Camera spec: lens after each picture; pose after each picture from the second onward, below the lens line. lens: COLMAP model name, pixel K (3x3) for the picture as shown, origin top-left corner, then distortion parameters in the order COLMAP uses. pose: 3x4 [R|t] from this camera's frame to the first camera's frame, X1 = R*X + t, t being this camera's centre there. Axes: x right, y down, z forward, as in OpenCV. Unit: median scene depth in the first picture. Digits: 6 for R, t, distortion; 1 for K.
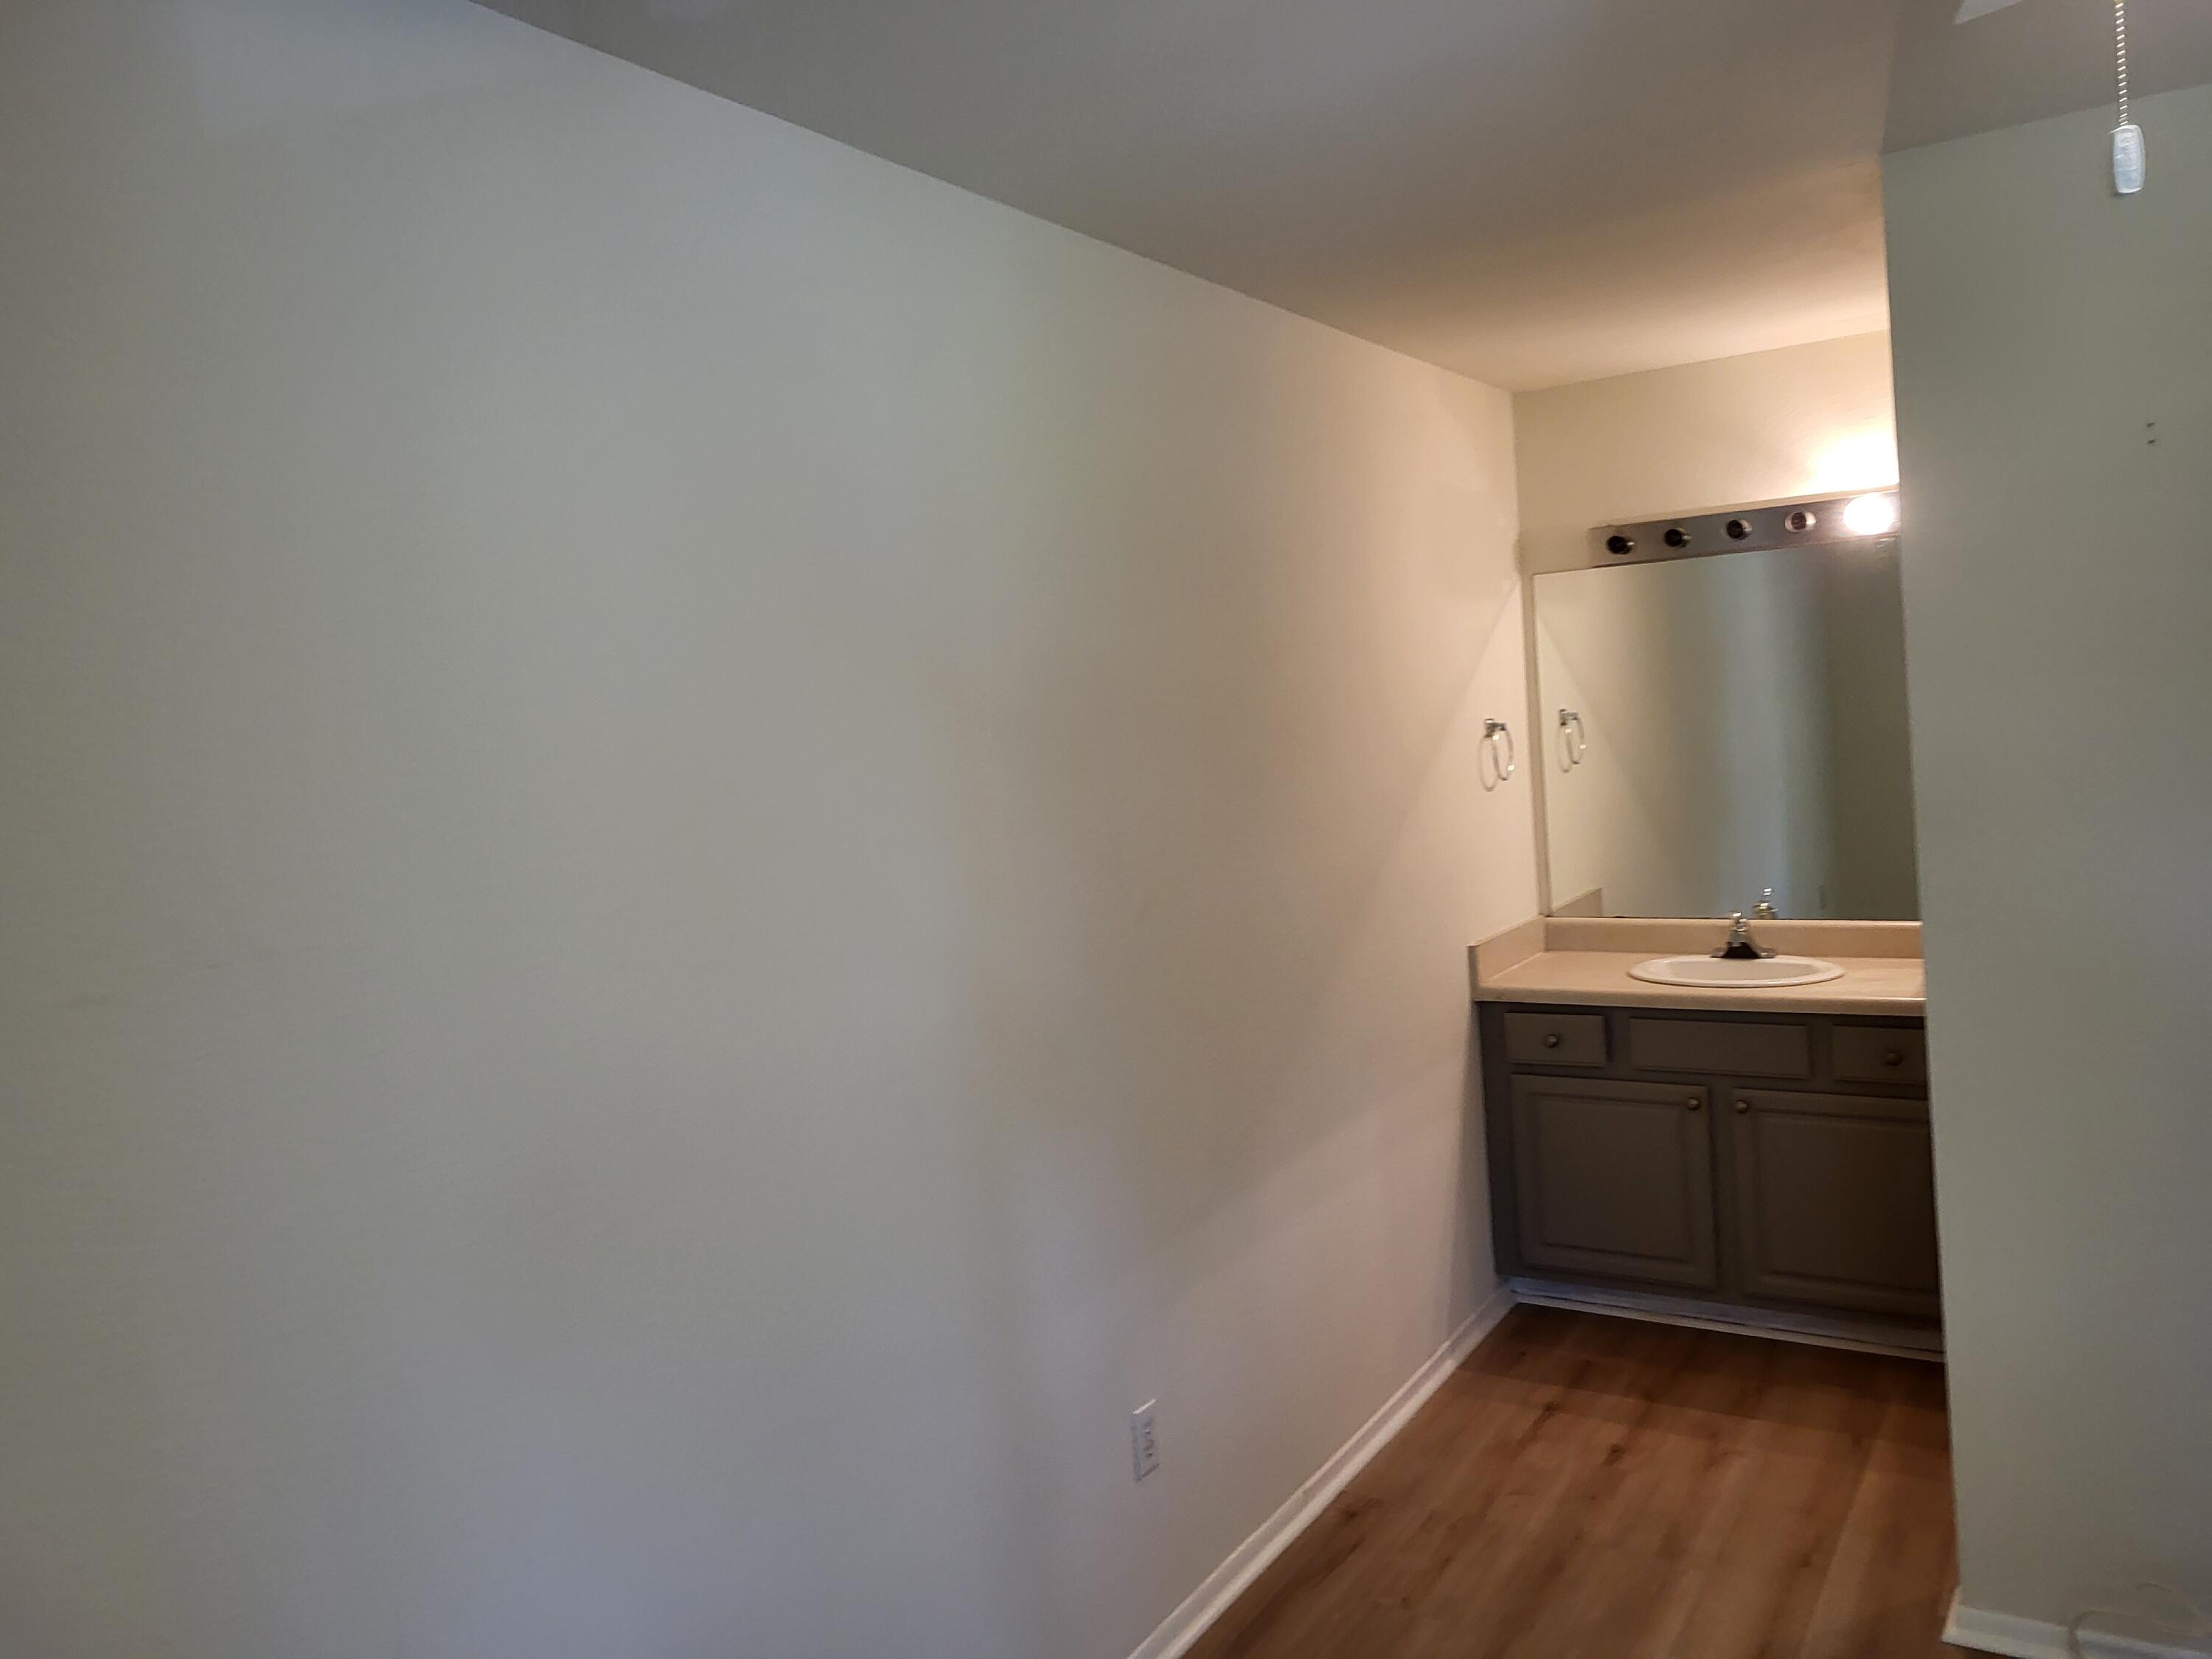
lens RADIAL K [[1692.0, 0, 1104.4], [0, 1692.0, 826.9], [0, 0, 1]] dist [0.049948, -0.038398]
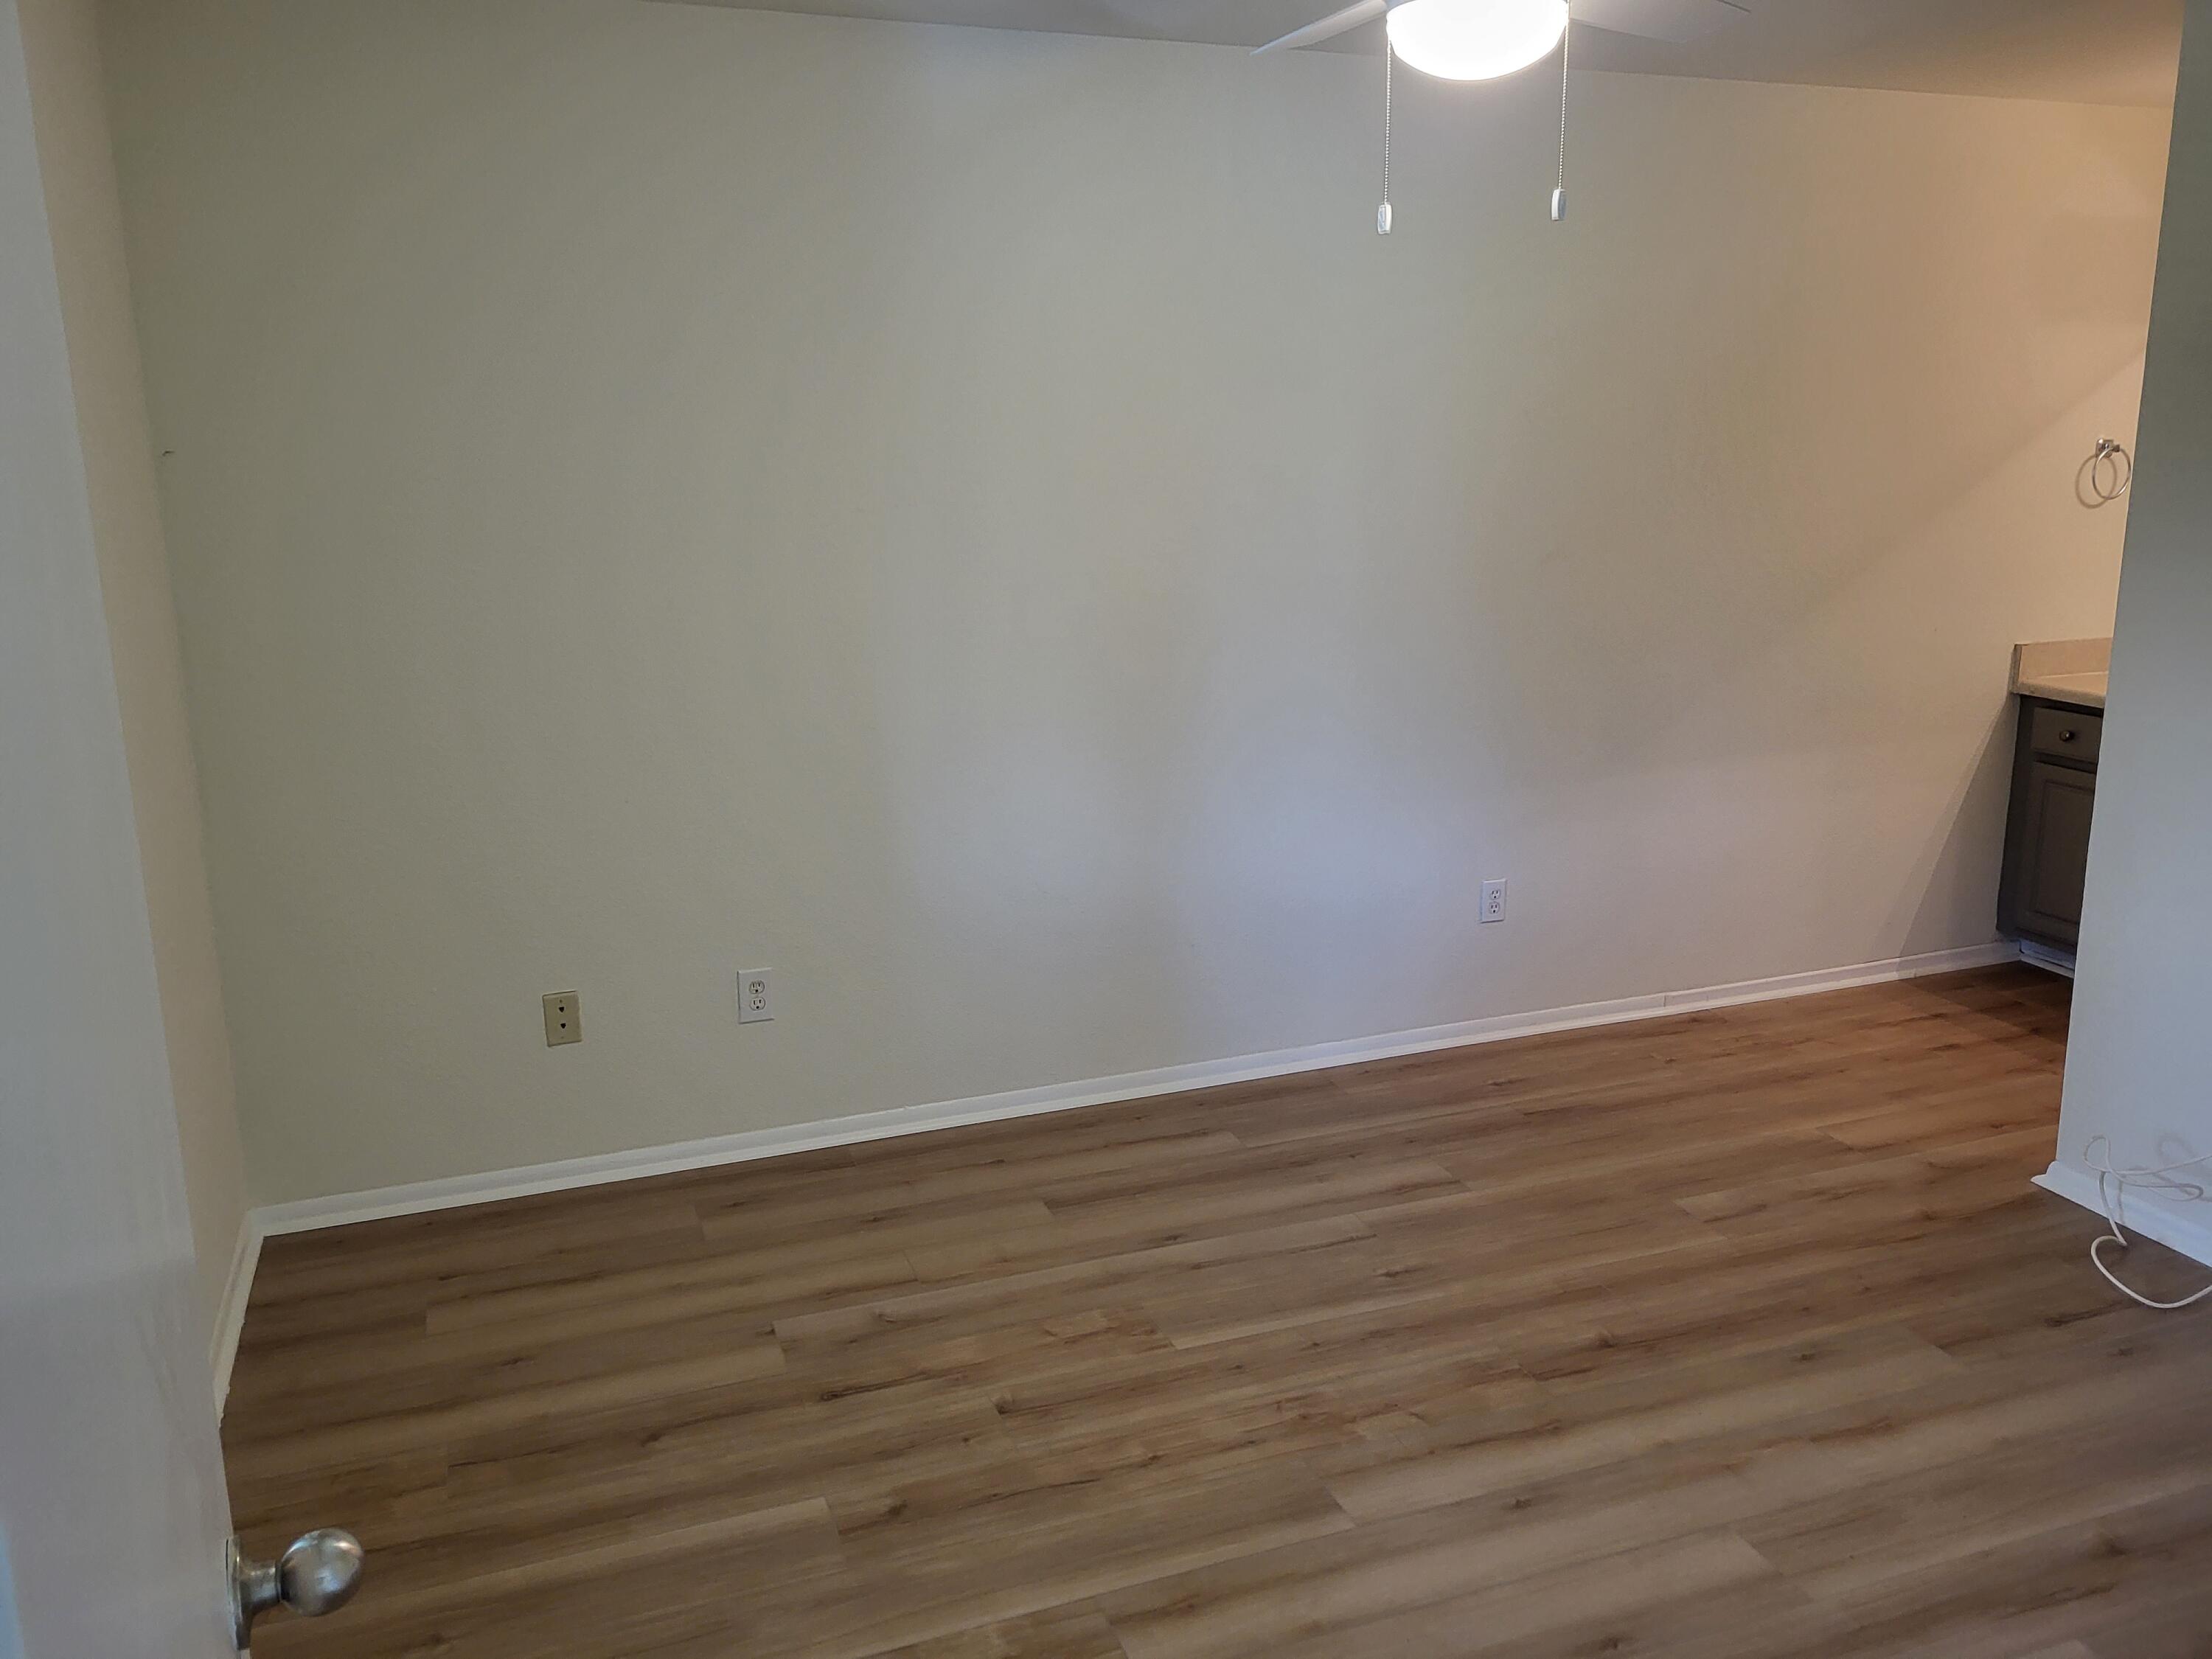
lens RADIAL K [[1692.0, 0, 1110.1], [0, 1692.0, 826.4], [0, 0, 1]] dist [0.049948, -0.038398]
pose [[0.788228, 0.199215, -0.582245, 0.496709], [-0.083588, 0.972042, 0.219425, -0.013919], [0.609679, -0.124288, 0.782843, -0.326456]]
